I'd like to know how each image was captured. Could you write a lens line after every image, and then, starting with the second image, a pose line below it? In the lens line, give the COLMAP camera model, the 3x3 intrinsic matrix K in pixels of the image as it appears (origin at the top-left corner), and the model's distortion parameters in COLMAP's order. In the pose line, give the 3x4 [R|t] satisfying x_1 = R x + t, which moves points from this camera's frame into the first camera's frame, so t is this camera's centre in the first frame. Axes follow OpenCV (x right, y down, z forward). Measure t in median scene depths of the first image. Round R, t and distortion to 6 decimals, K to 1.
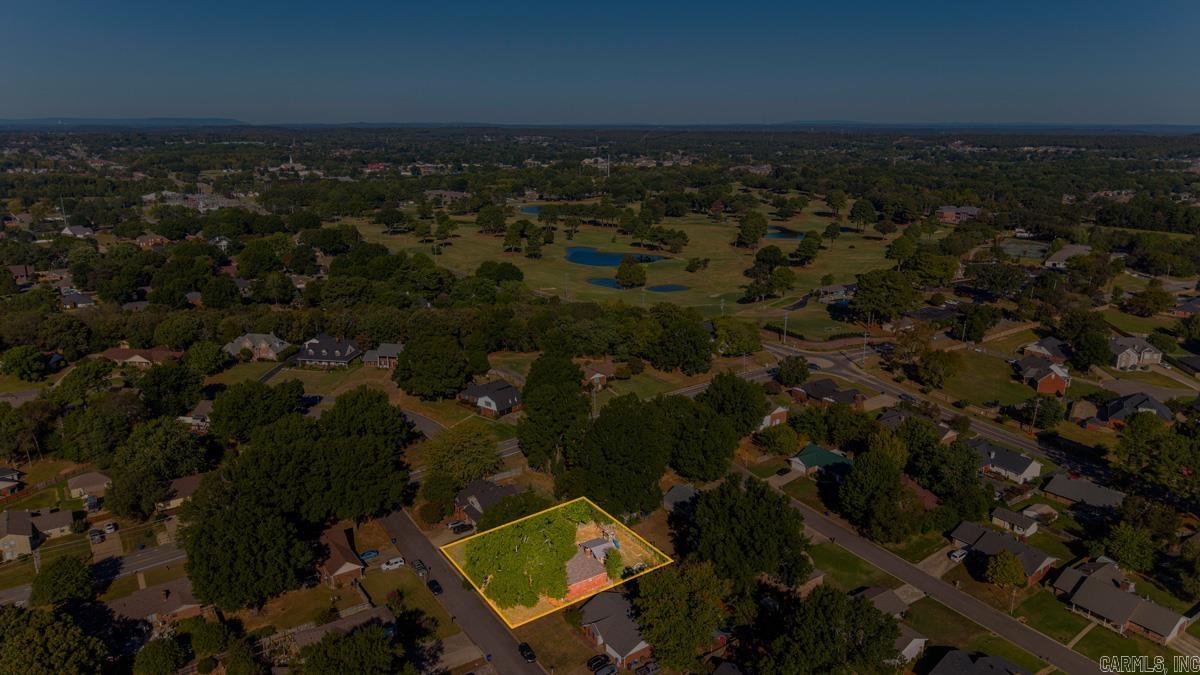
lens RADIAL K [[798.0, 0, 600.0], [0, 798.0, 337.5], [0, 0, 1]] dist [0.048819, -0.068330]
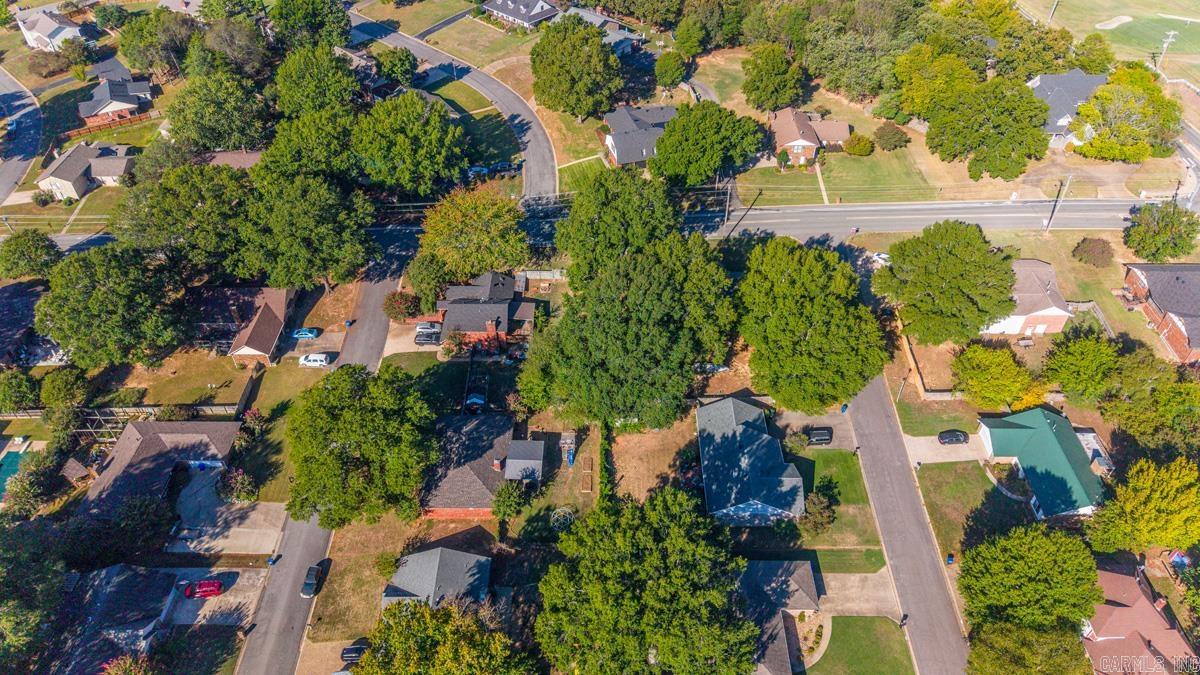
lens RADIAL K [[802.6, 0, 600.0], [0, 802.6, 337.5], [0, 0, 1]] dist [0.011846, -0.007852]
pose [[0.816762, 0.386277, -0.428591, 0.205797], [-0.145531, 0.856729, 0.494808, -0.114856], [0.558320, -0.341767, 0.755959, 0.393286]]
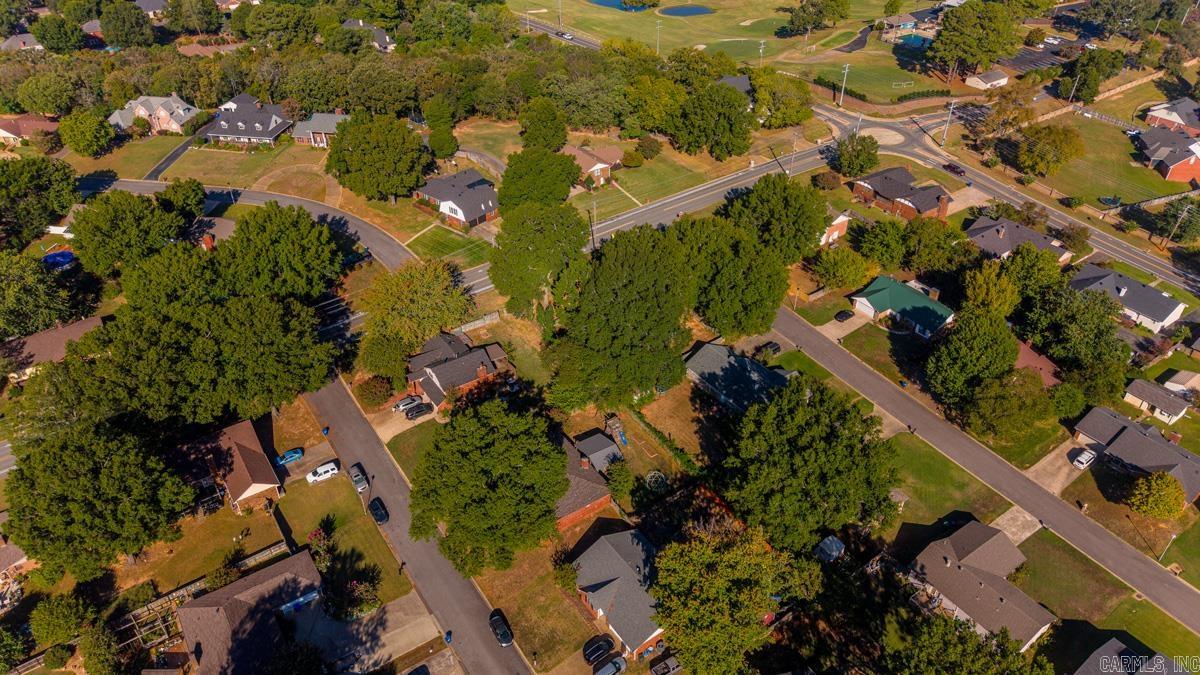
lens RADIAL K [[802.6, 0, 600.0], [0, 802.6, 337.5], [0, 0, 1]] dist [0.011846, -0.007852]
pose [[0.999994, 0.002113, -0.002718, 0.000398], [-0.001043, 0.938285, 0.345862, -0.064209], [0.003282, -0.345858, 0.938281, 0.239021]]
